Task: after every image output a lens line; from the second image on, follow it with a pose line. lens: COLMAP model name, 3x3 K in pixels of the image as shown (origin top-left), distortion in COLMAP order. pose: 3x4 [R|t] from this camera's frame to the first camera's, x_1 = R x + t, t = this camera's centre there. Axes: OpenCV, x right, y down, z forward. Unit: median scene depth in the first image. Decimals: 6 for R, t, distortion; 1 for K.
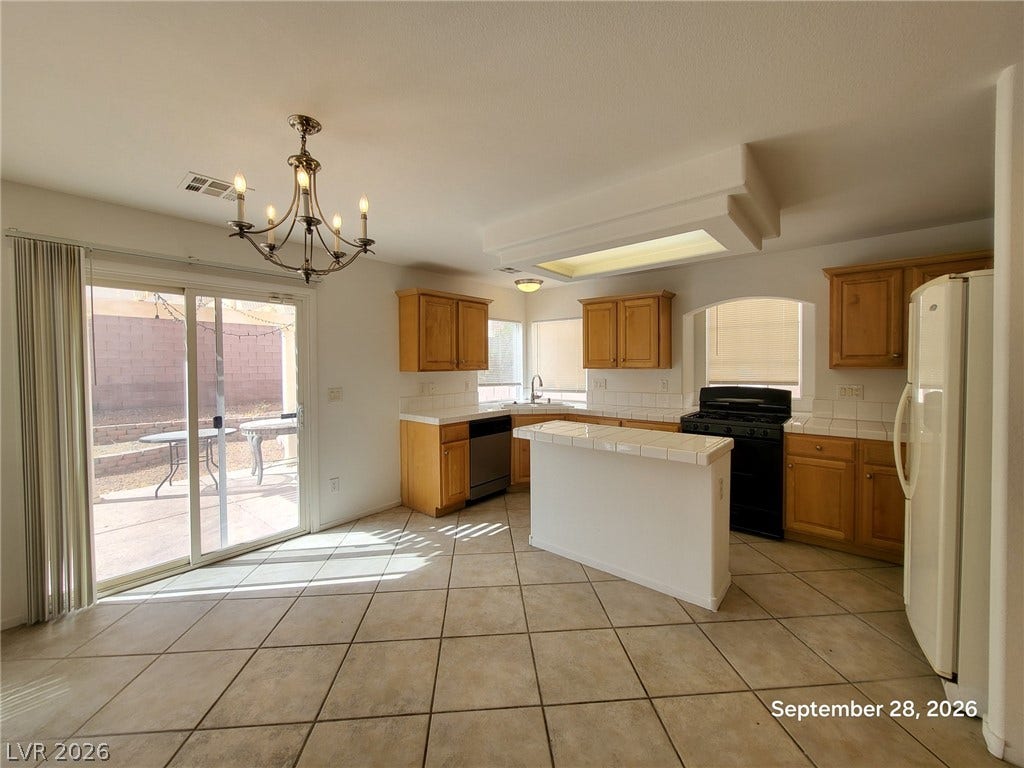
lens RADIAL K [[402.8, 0, 509.5], [0, 402.8, 377.4], [0, 0, 1]] dist [-0.002510, -0.000537]
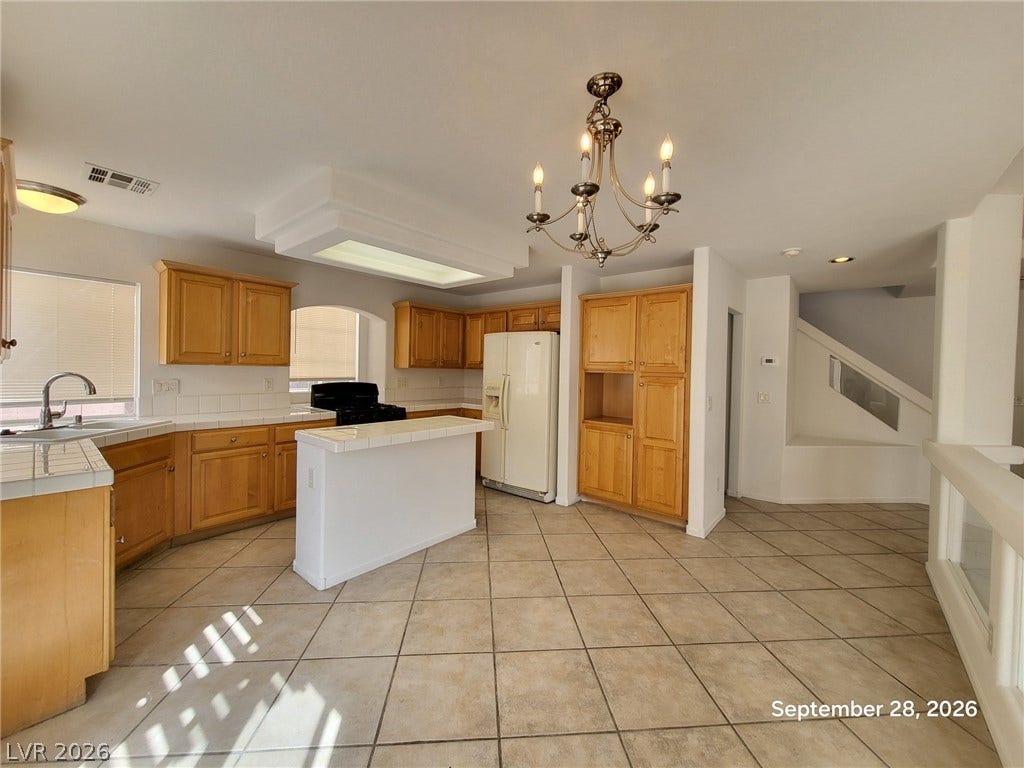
lens RADIAL K [[402.8, 0, 512.1], [0, 402.8, 378.5], [0, 0, 1]] dist [-0.002510, -0.000537]
pose [[-0.013649, -0.017730, 0.999750, -0.587222], [0.010664, 0.999783, 0.017876, -0.003907], [-0.999850, 0.010906, -0.013457, 0.516673]]
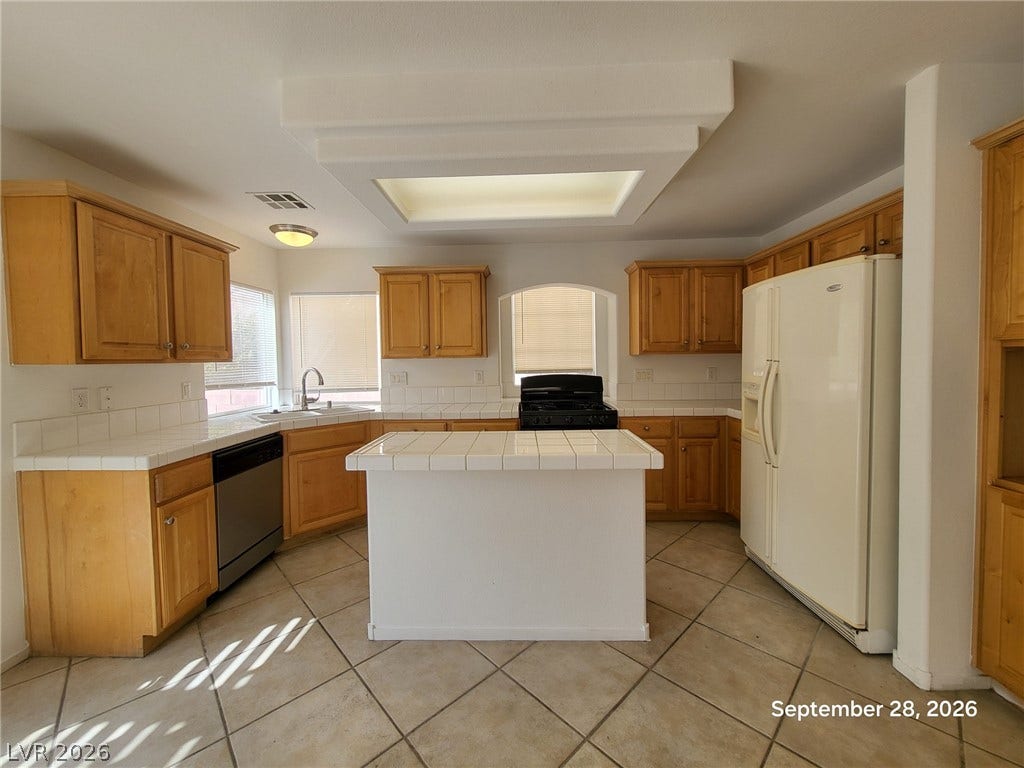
lens RADIAL K [[402.8, 0, 510.1], [0, 402.8, 375.2], [0, 0, 1]] dist [-0.002510, -0.000537]
pose [[0.773288, -0.030532, 0.633319, -0.131553], [0.029949, 0.999484, 0.011617, 0.008761], [-0.633347, 0.009984, 0.773804, 0.313172]]
